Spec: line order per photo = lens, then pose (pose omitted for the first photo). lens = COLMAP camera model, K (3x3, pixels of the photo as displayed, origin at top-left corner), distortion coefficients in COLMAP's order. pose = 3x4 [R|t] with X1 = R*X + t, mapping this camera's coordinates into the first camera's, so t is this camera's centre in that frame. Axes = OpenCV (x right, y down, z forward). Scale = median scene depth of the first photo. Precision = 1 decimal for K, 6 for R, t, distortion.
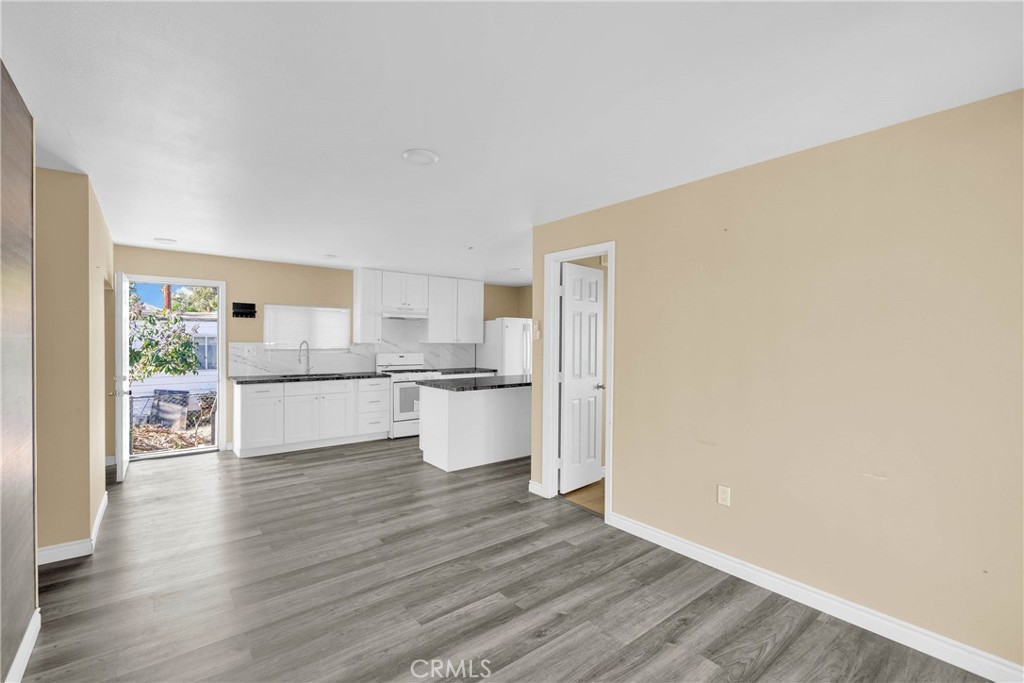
lens RADIAL K [[451.1, 0, 513.3], [0, 451.1, 341.0], [0, 0, 1]] dist [0.002491, 0.000850]
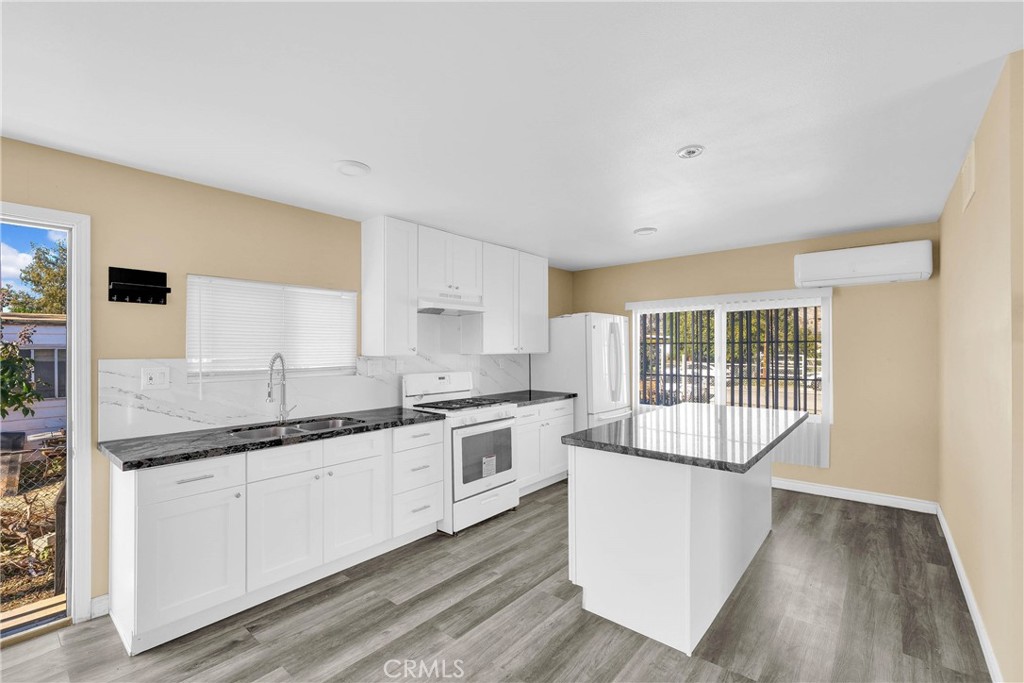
lens RADIAL K [[451.1, 0, 513.0], [0, 451.1, 344.1], [0, 0, 1]] dist [0.002491, 0.000850]
pose [[0.982788, -0.010931, 0.184414, -0.290876], [0.012653, 0.999887, -0.008165, -0.003587], [-0.184304, 0.010358, 0.982815, 0.456255]]
